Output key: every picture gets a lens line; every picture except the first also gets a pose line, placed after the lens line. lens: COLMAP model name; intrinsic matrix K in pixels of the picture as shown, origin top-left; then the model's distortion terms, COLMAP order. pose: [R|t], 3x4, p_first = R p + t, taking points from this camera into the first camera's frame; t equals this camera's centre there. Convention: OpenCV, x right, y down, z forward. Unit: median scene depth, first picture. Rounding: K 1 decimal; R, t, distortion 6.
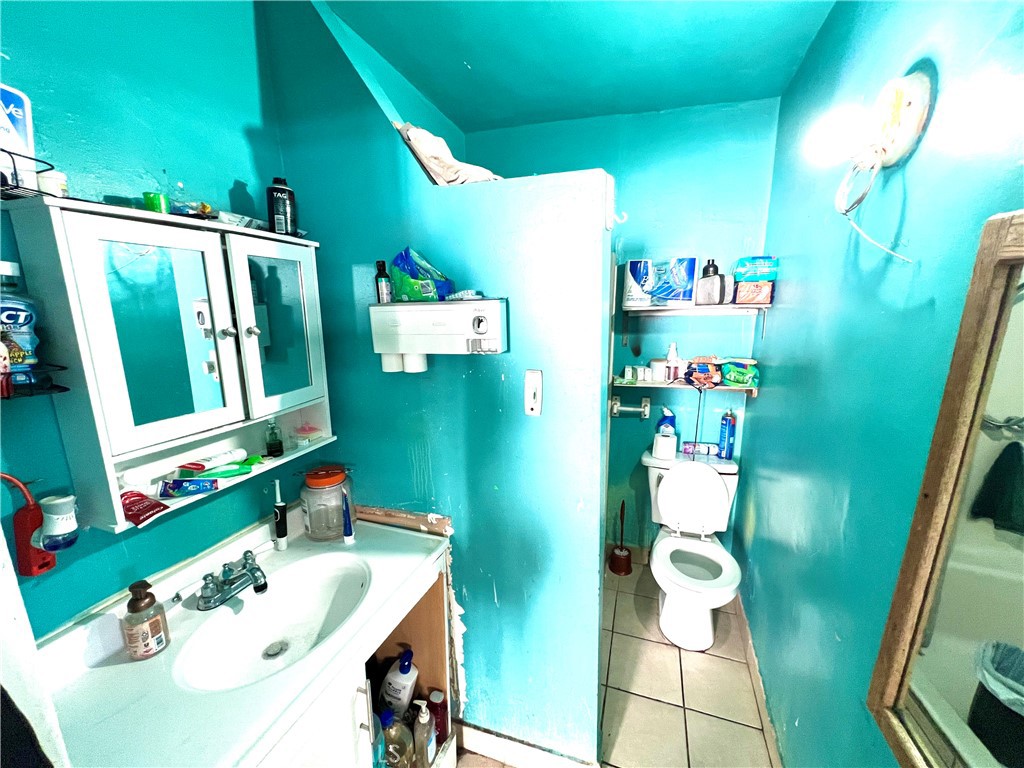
lens RADIAL K [[406.2, 0, 510.3], [0, 406.2, 385.9], [0, 0, 1]] dist [-0.000299, 0.000045]
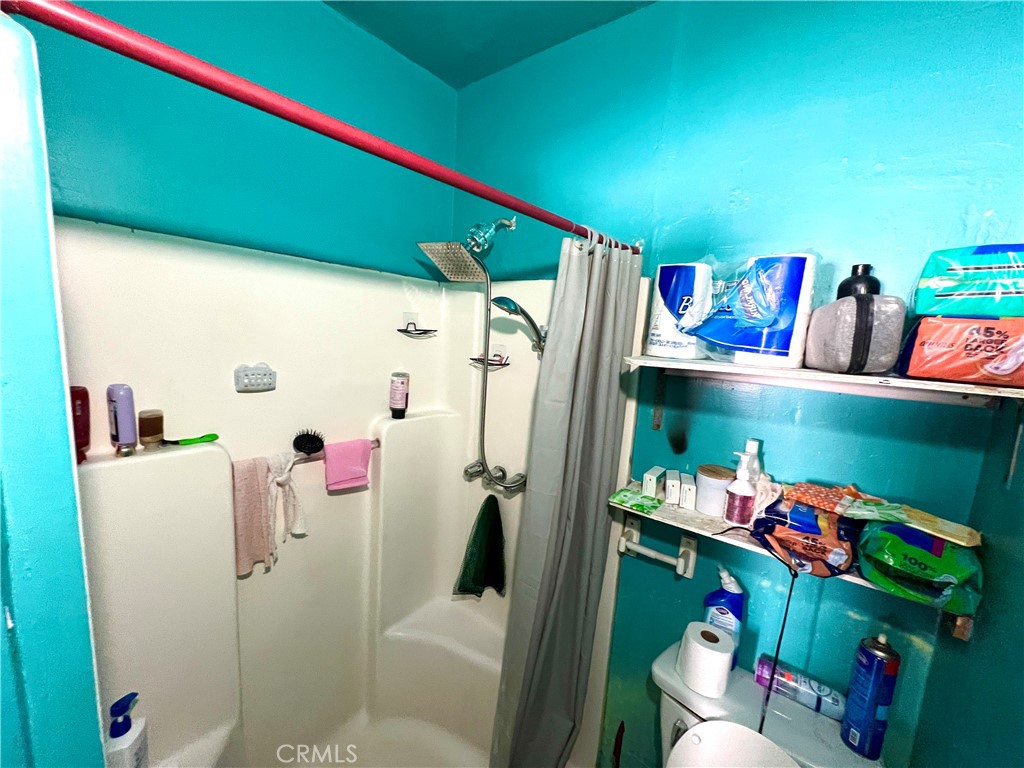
lens RADIAL K [[406.2, 0, 512.2], [0, 406.2, 387.8], [0, 0, 1]] dist [-0.000299, 0.000045]
pose [[0.920035, 0.124587, -0.371501, 0.332899], [-0.151056, 0.987594, -0.042895, -0.112082], [0.361548, 0.095582, 0.927441, 0.490471]]
